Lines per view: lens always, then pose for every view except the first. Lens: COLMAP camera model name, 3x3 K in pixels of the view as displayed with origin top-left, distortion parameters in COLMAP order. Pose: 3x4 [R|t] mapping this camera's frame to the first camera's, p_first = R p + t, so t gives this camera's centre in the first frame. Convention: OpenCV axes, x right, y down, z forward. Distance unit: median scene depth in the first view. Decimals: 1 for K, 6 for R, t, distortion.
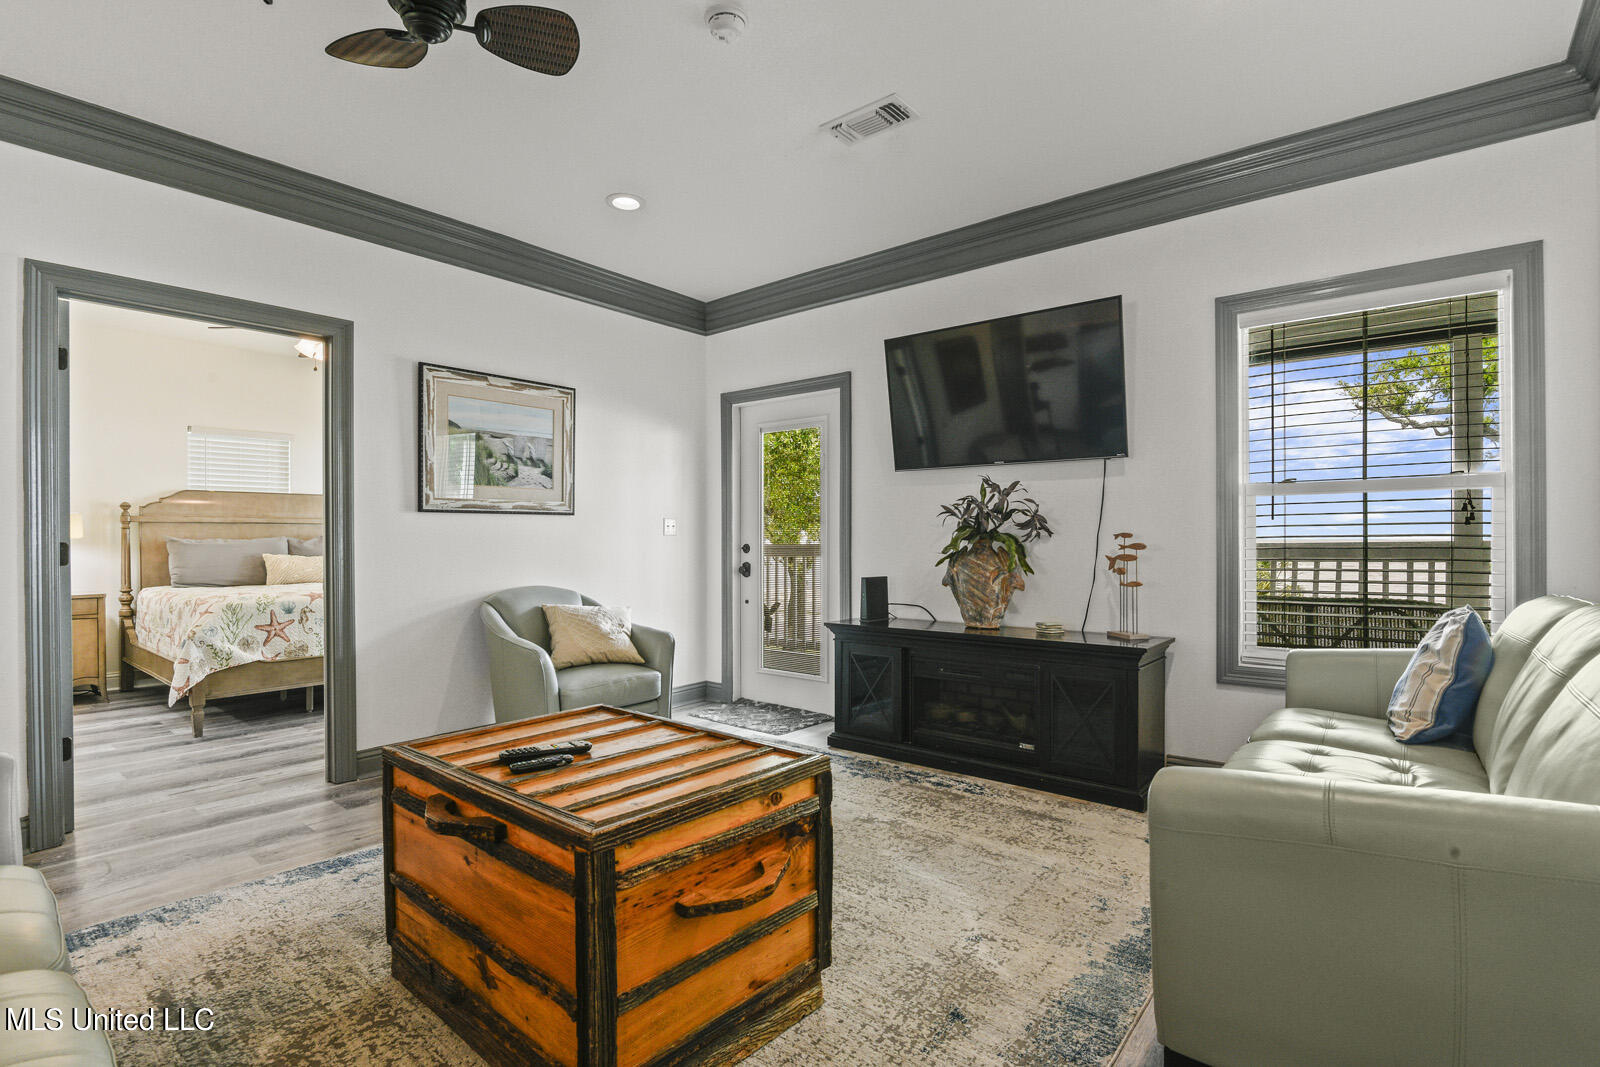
lens RADIAL K [[756.4, 0, 799.6], [0, 756.4, 548.1], [0, 0, 1]] dist [-0.014090, -0.000459]
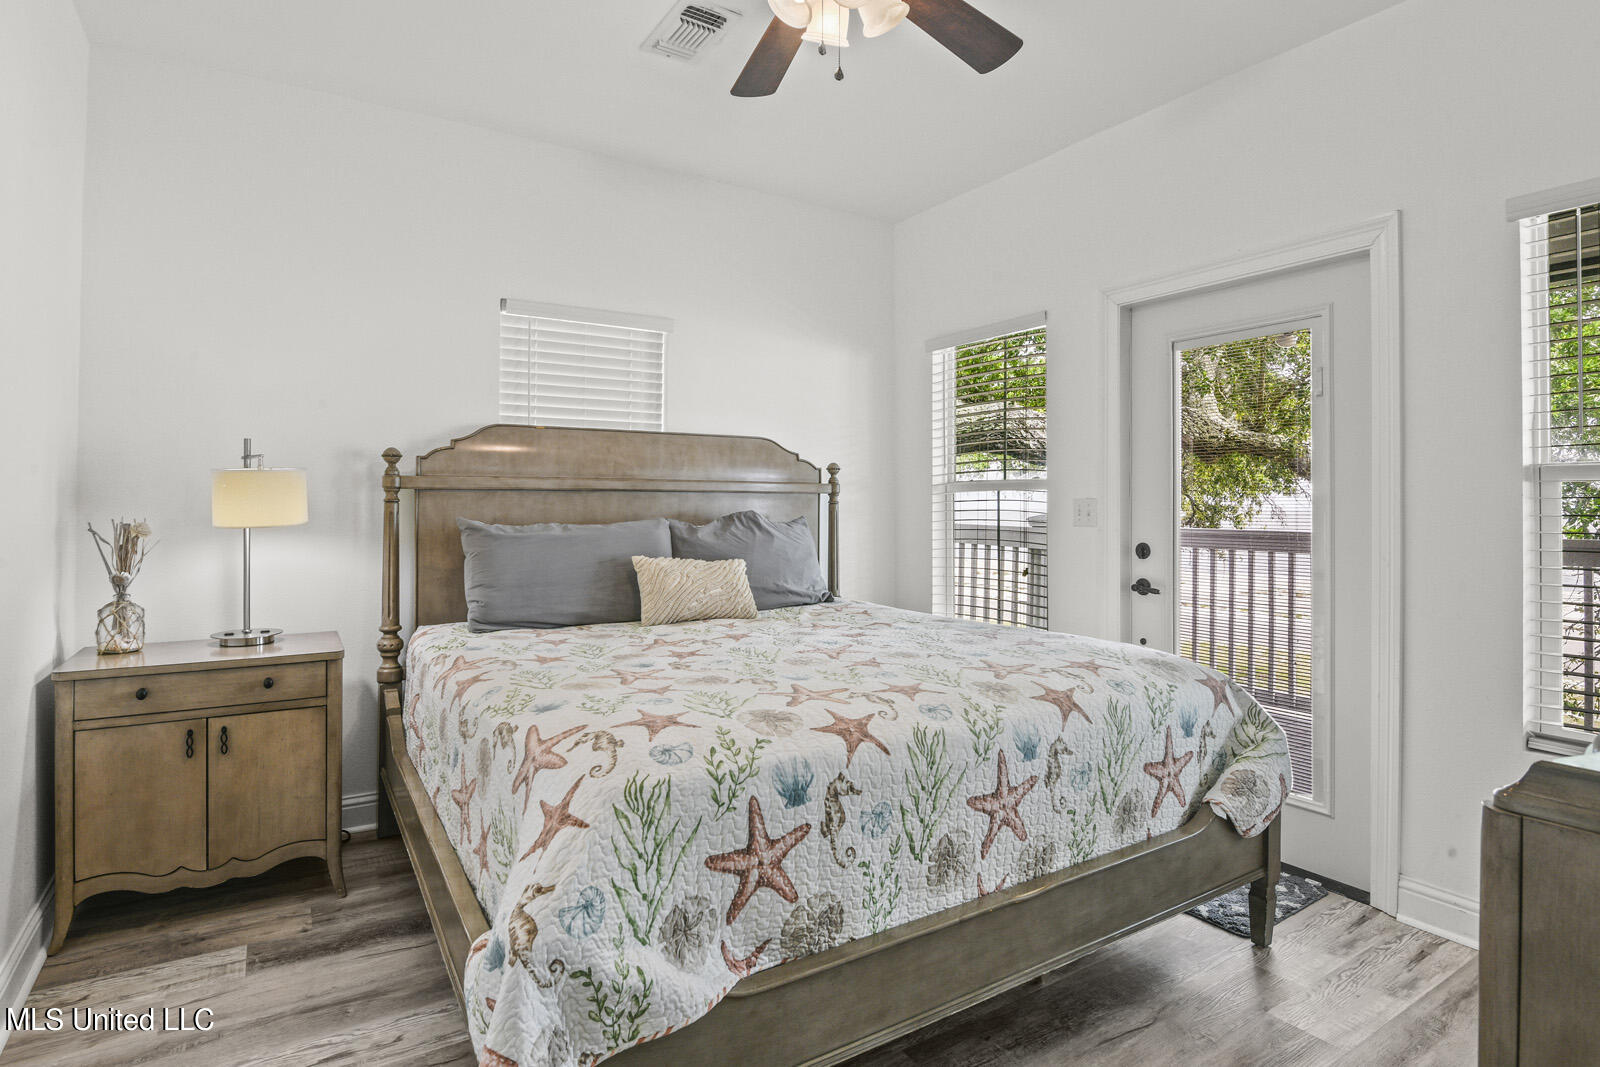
lens RADIAL K [[824.5, 0, 797.5], [0, 824.5, 503.4], [0, 0, 1]] dist [-0.005394, -0.000872]
pose [[0.947900, 0.007988, -0.318469, -0.676664], [-0.011594, 0.999888, -0.009428, -0.032754], [0.318358, 0.012629, 0.947886, 0.811878]]
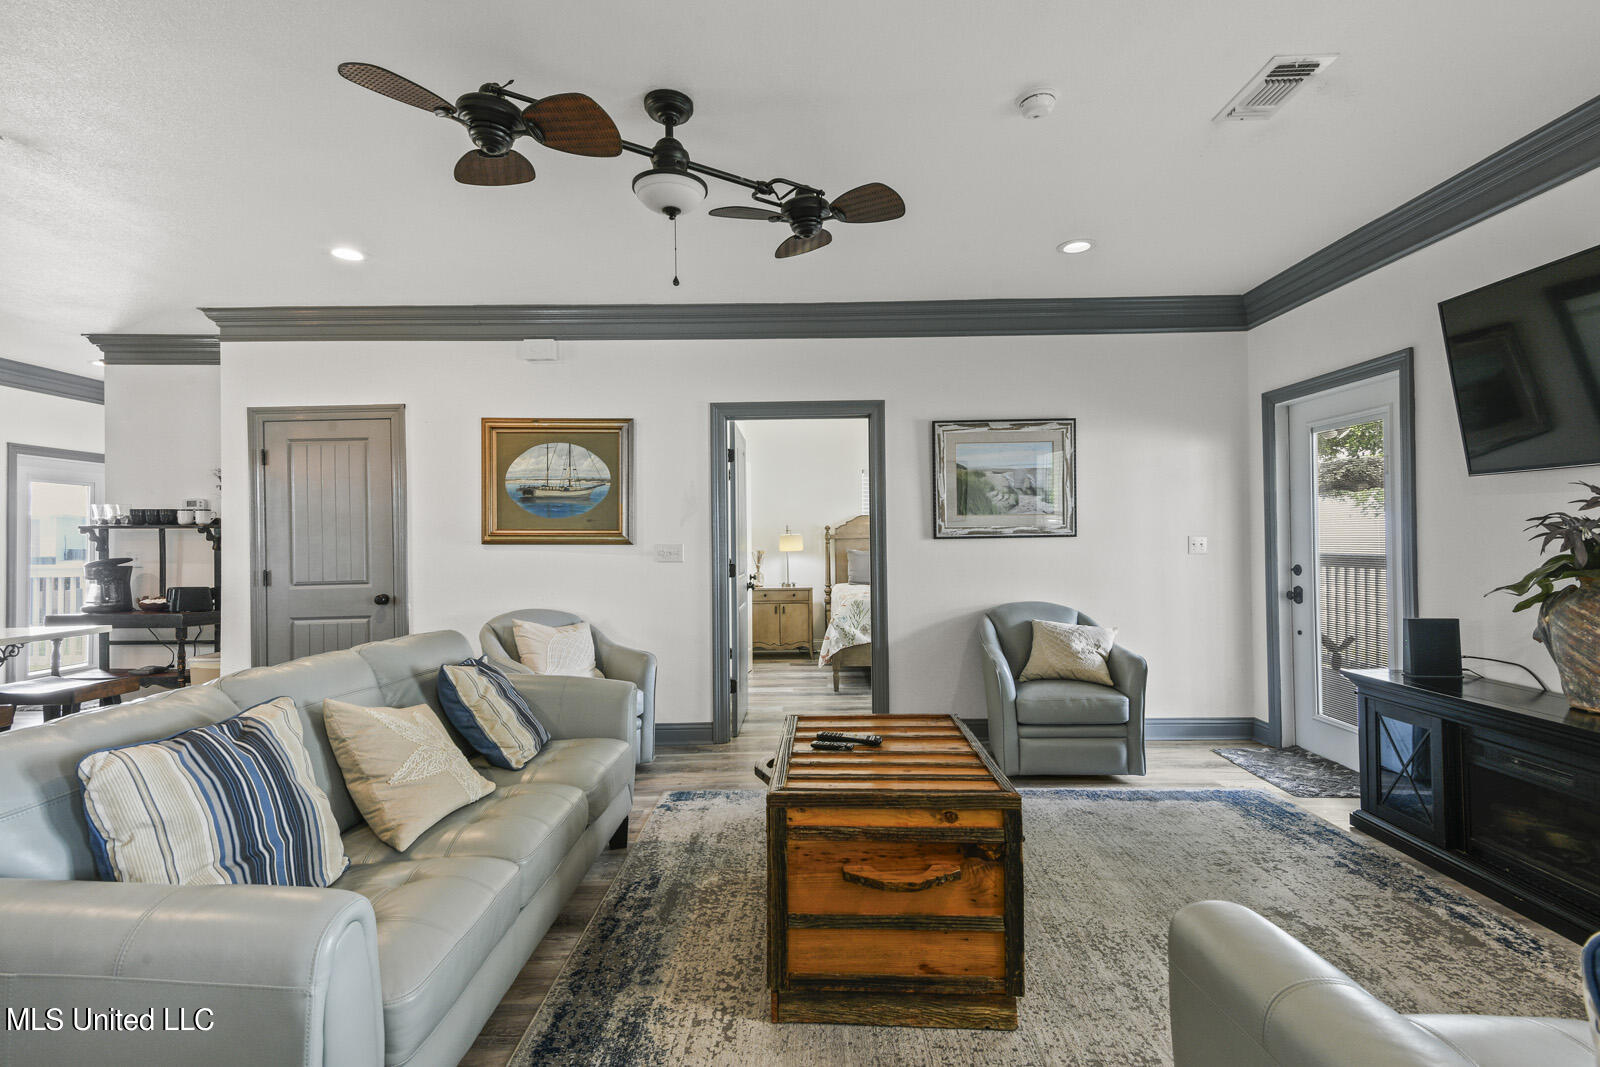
lens RADIAL K [[745.8, 0, 800.0], [0, 745.8, 533.5], [0, 0, 1]] dist [0.036771, -0.000853]
pose [[0.633231, -0.010631, -0.773890, 0.294765], [0.001470, 0.999920, -0.012533, -0.038512], [0.773962, 0.006798, 0.633196, 0.030448]]
